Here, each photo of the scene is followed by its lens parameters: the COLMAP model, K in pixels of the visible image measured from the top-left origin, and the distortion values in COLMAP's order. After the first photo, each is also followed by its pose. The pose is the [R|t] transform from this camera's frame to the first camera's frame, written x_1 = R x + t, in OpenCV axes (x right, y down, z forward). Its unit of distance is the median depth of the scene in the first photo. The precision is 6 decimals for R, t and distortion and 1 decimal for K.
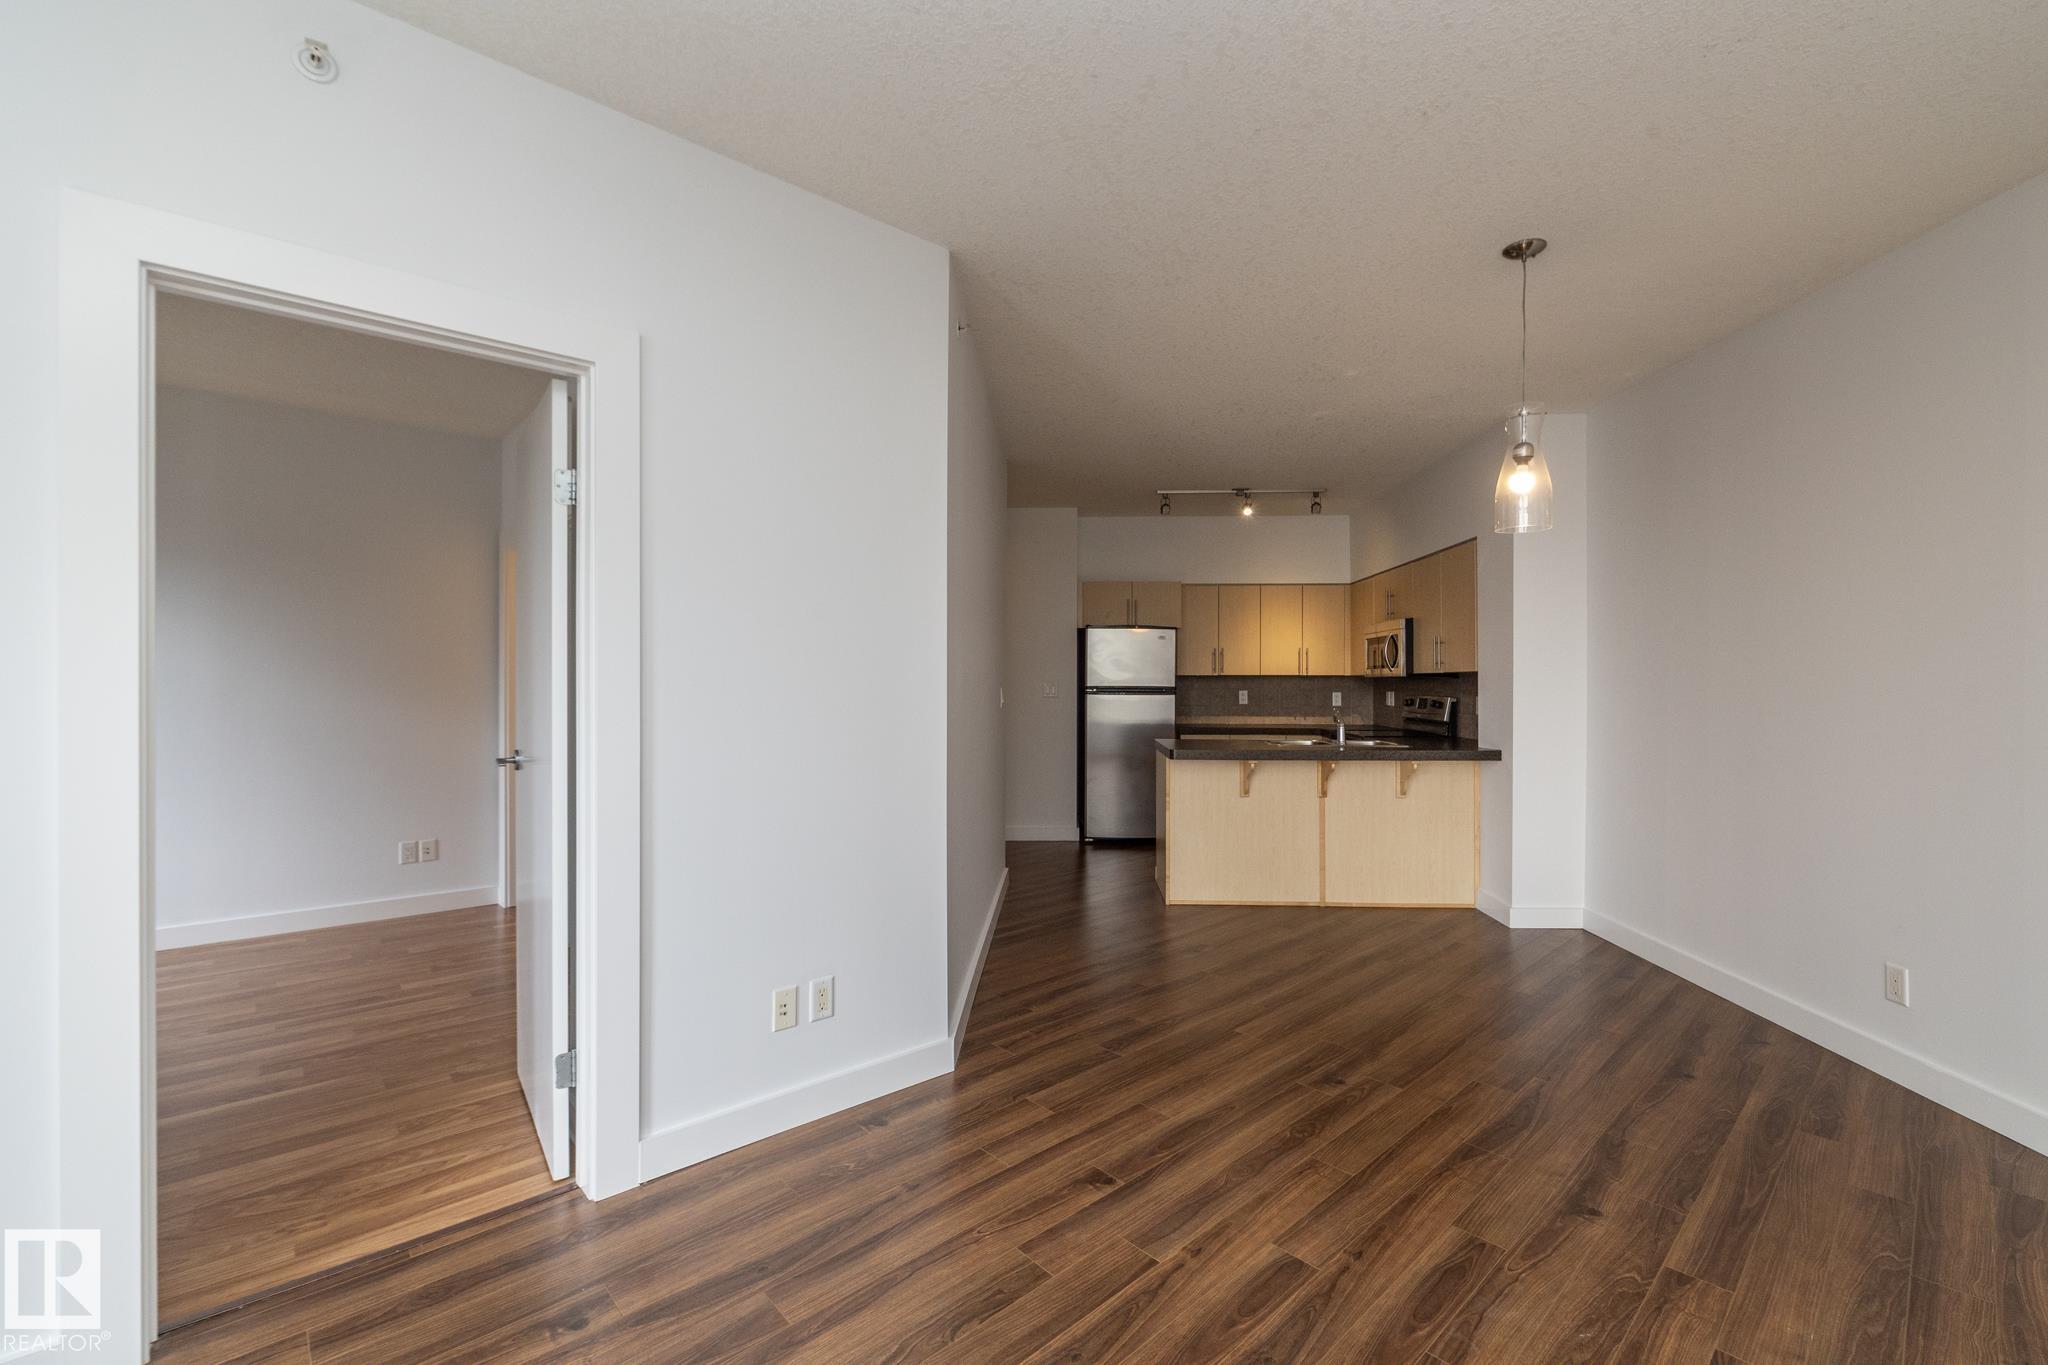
lens RADIAL K [[866.9, 0, 1026.3], [0, 866.9, 682.6], [0, 0, 1]] dist [-0.003709, 0.000990]
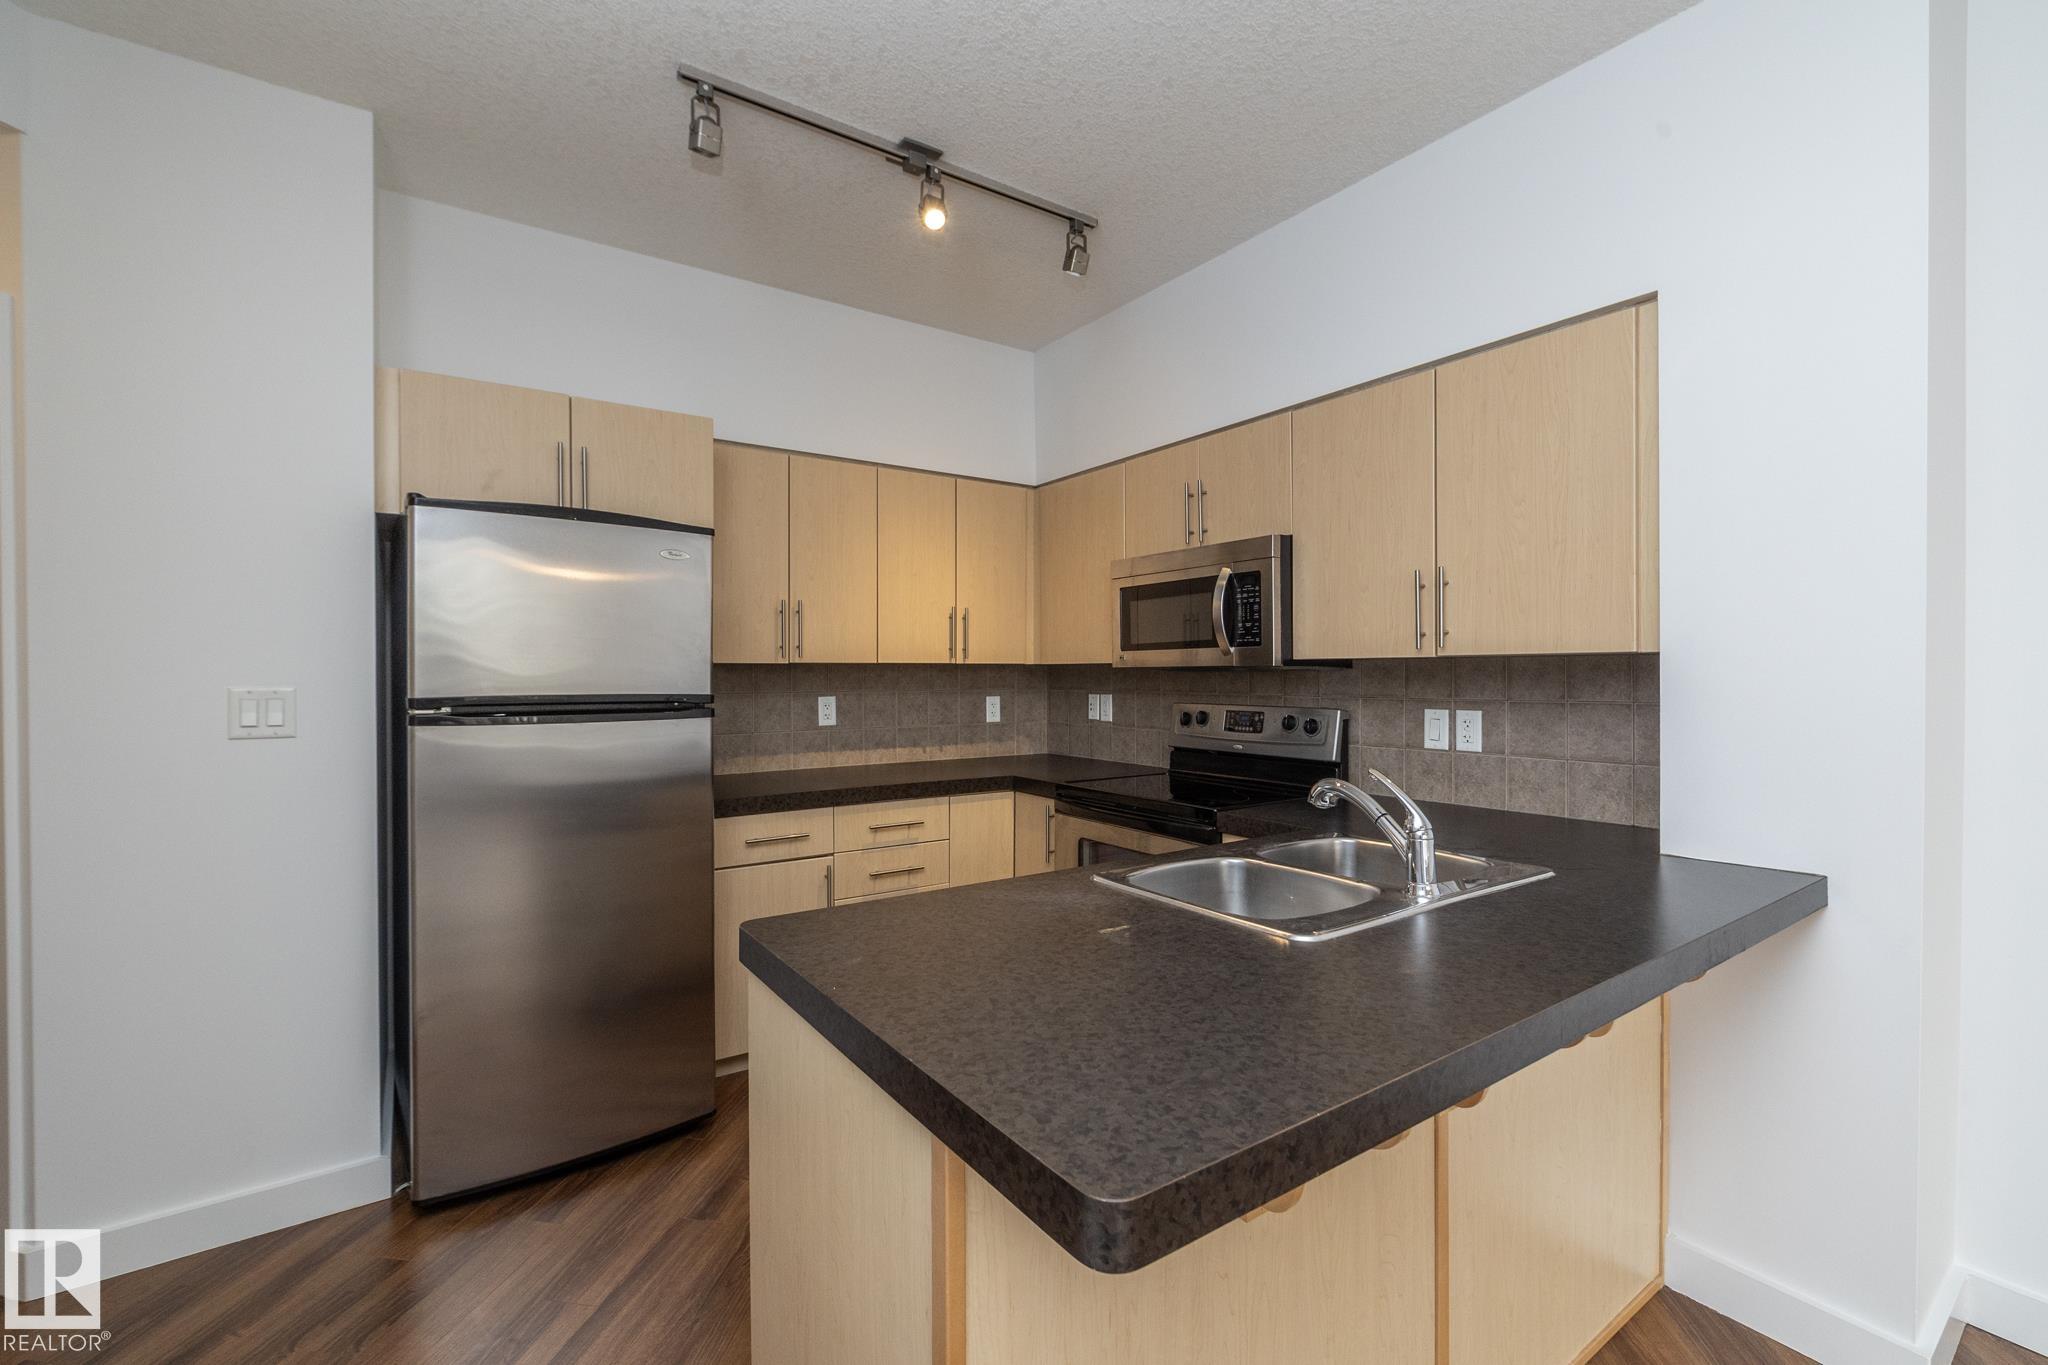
lens RADIAL K [[866.9, 0, 1028.4], [0, 866.9, 681.0], [0, 0, 1]] dist [-0.003709, 0.000990]
pose [[0.792358, -0.009937, 0.609975, 0.077903], [0.004943, 0.999939, 0.009869, -0.005156], [-0.610036, -0.004805, 0.792359, 0.865169]]
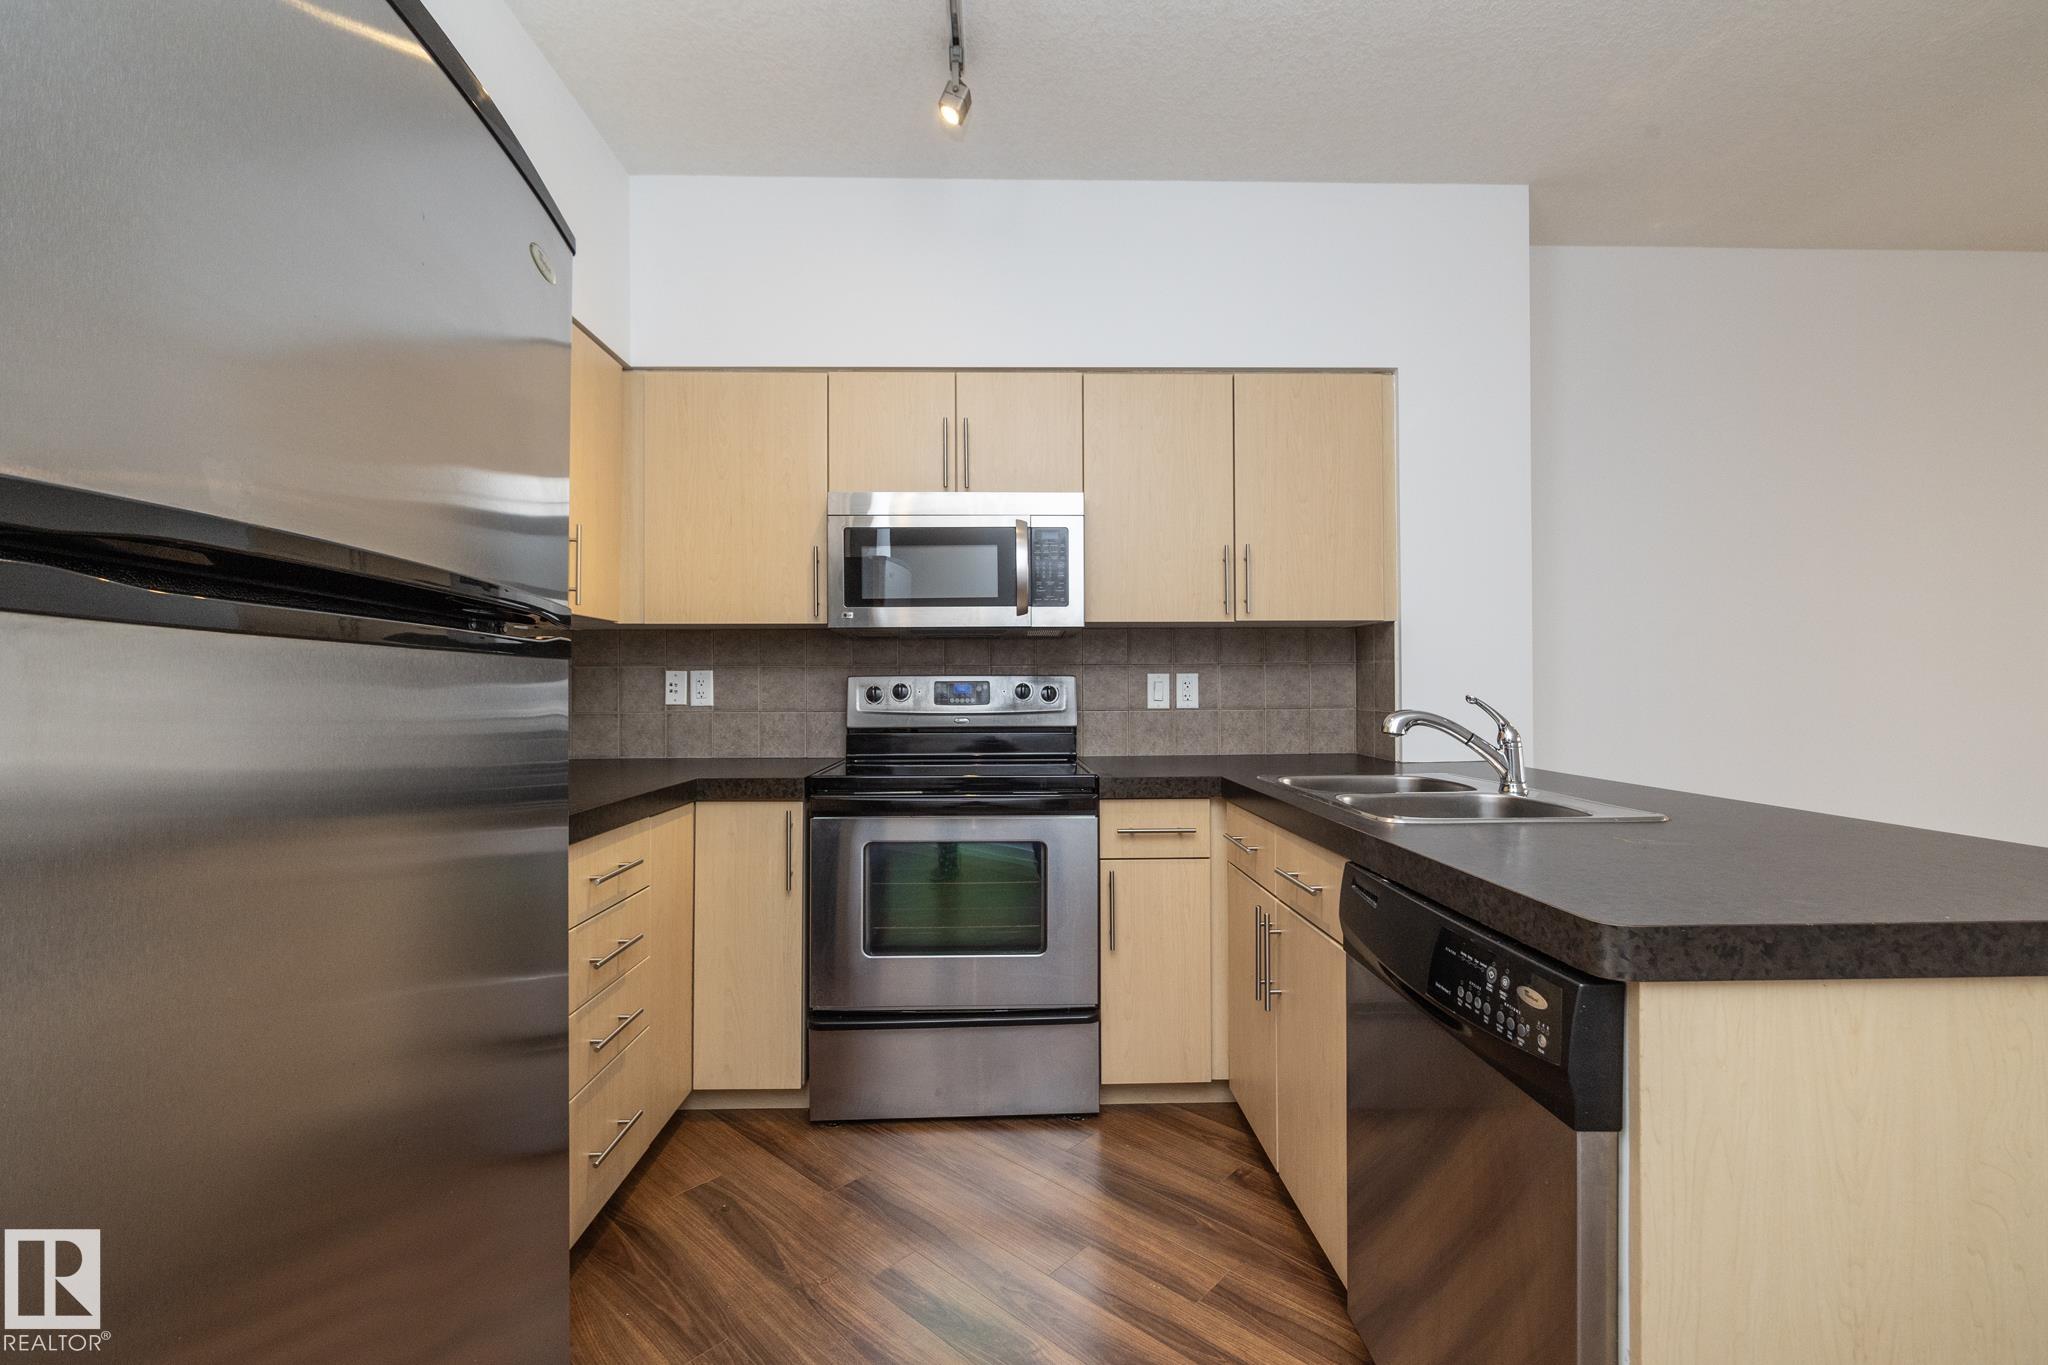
lens RADIAL K [[866.9, 0, 1024.4], [0, 866.9, 677.1], [0, 0, 1]] dist [-0.003709, 0.000990]
pose [[-0.077853, 0.009420, 0.996920, 0.007411], [0.003932, 0.999950, -0.009142, 0.025846], [-0.996957, 0.003208, -0.077887, 1.265455]]
